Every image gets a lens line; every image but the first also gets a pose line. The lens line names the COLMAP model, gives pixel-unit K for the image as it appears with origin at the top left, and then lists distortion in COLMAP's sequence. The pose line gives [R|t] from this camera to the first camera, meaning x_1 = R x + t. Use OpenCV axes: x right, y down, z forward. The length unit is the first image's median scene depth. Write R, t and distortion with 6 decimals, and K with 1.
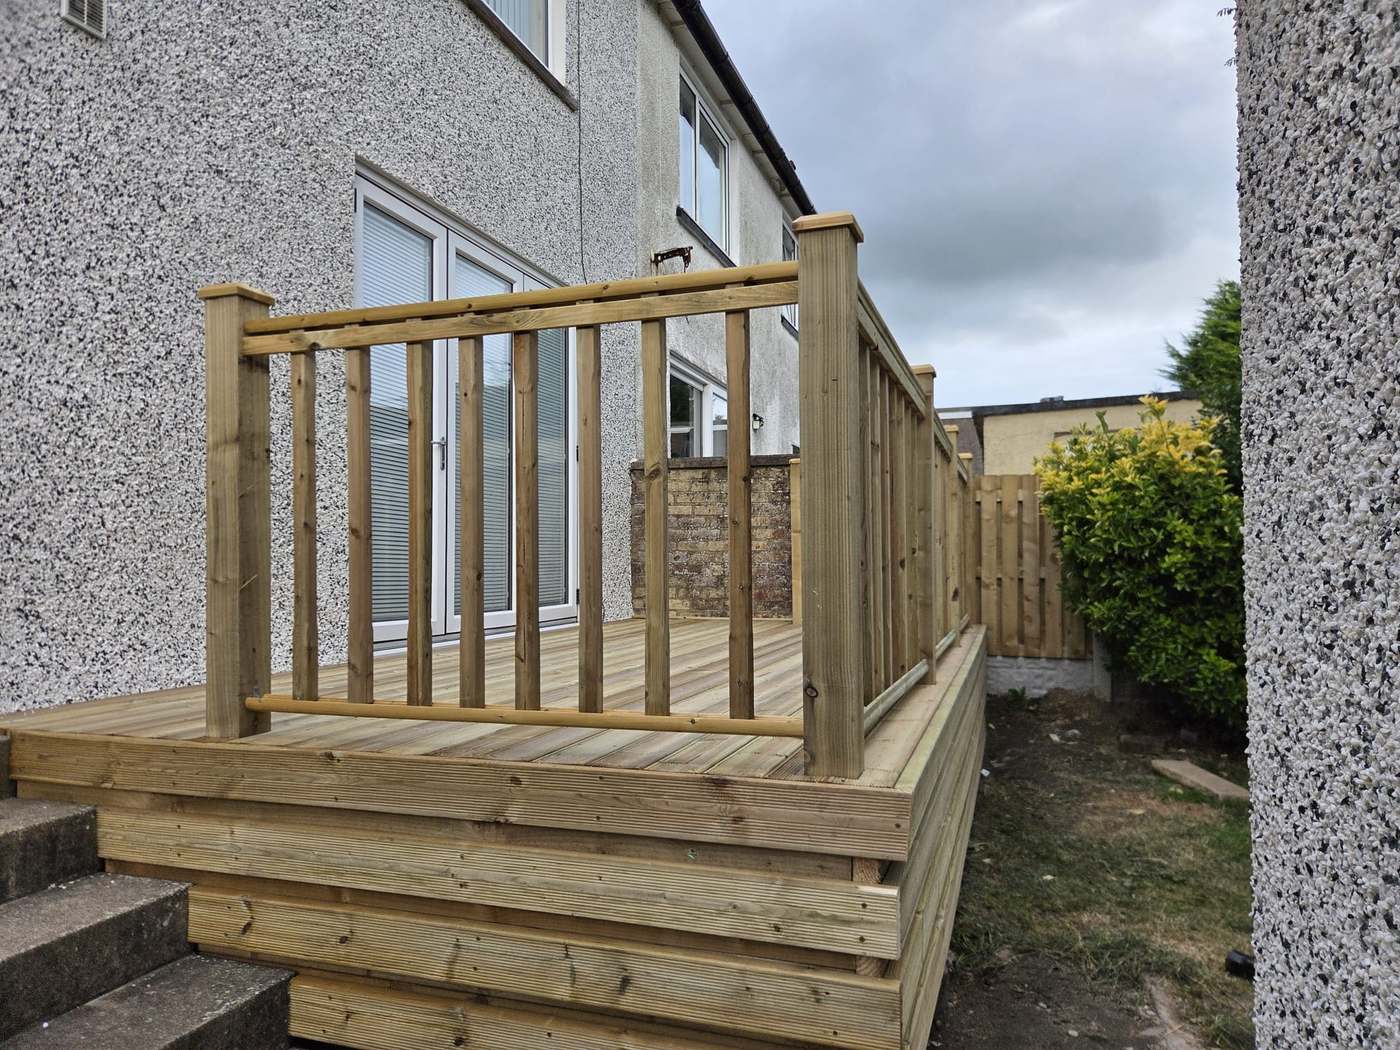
lens RADIAL K [[930.2, 0, 705.4], [0, 930.2, 536.0], [0, 0, 1]] dist [0.036184, -0.035446]
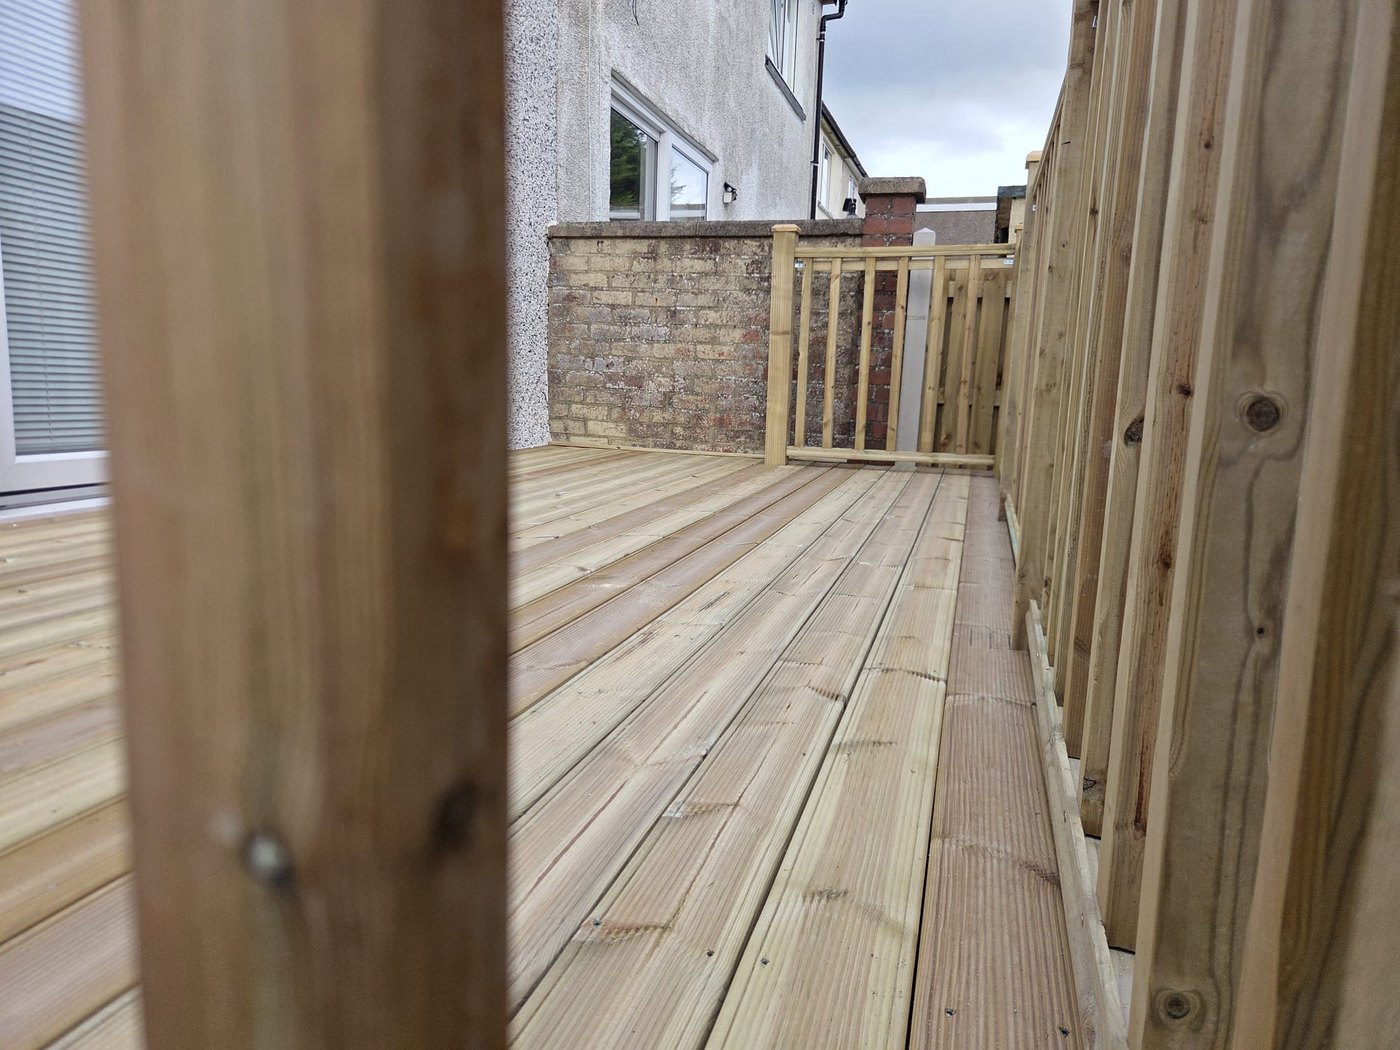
lens RADIAL K [[930.2, 0, 693.3], [0, 930.2, 531.7], [0, 0, 1]] dist [0.036184, -0.035446]
pose [[0.998998, 0.033040, 0.030203, 0.017323], [-0.038289, 0.980225, 0.194148, 0.007418], [-0.023191, -0.195110, 0.980507, 0.265191]]
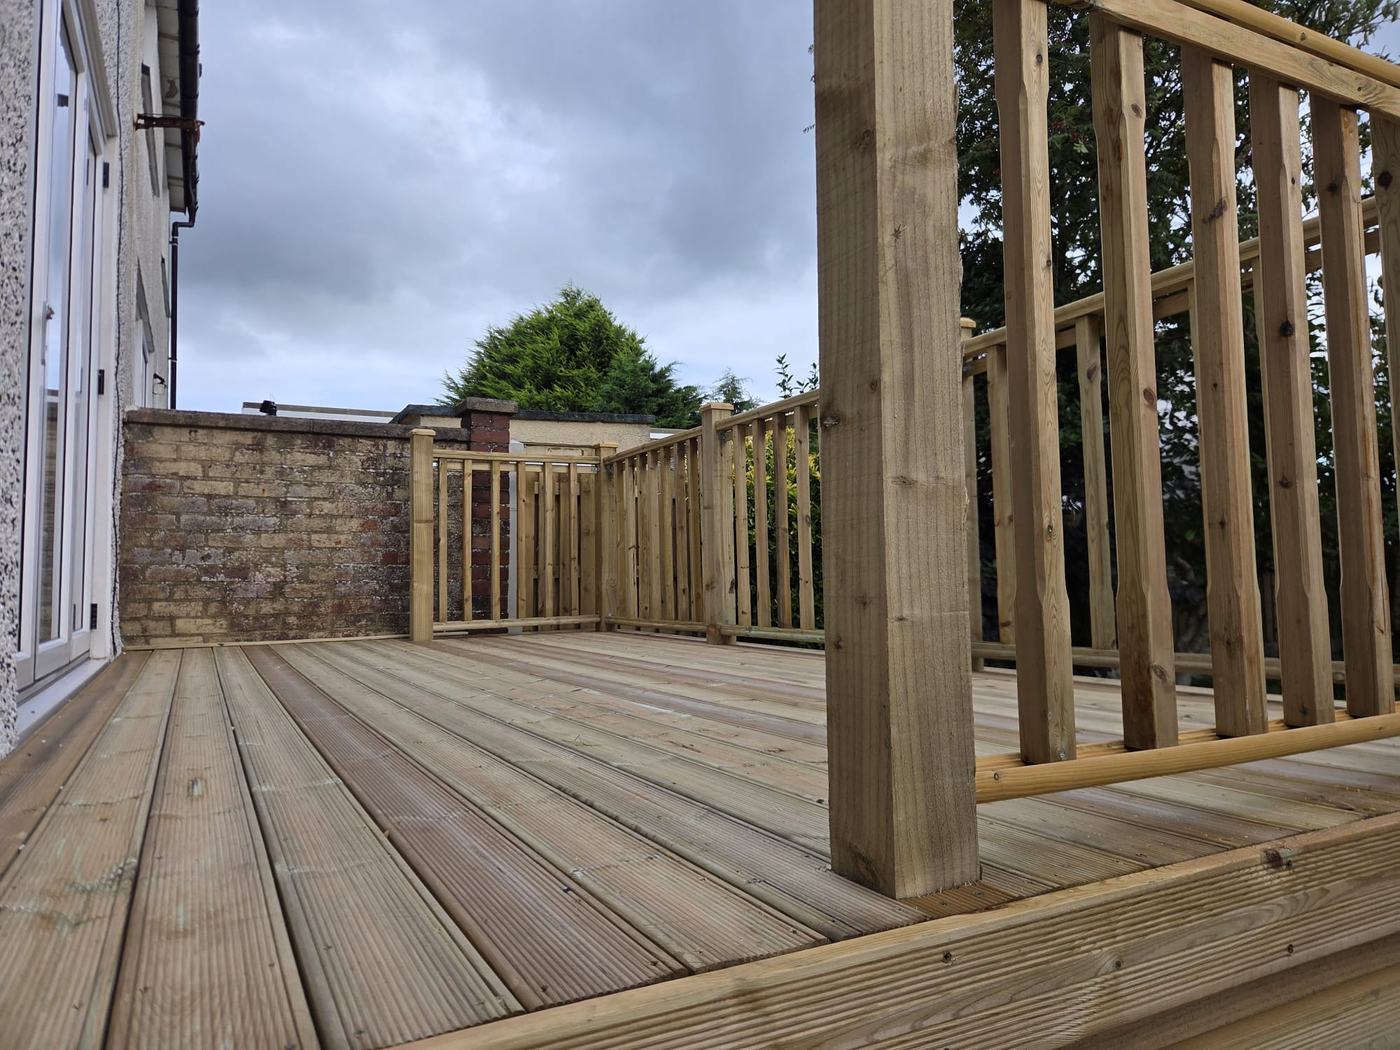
lens RADIAL K [[930.2, 0, 694.7], [0, 930.2, 512.0], [0, 0, 1]] dist [0.036184, -0.035446]
pose [[0.684337, 0.043592, 0.727861, -0.295543], [-0.003978, 0.998420, -0.056055, 0.028250], [-0.729155, 0.035465, 0.683429, 0.277741]]
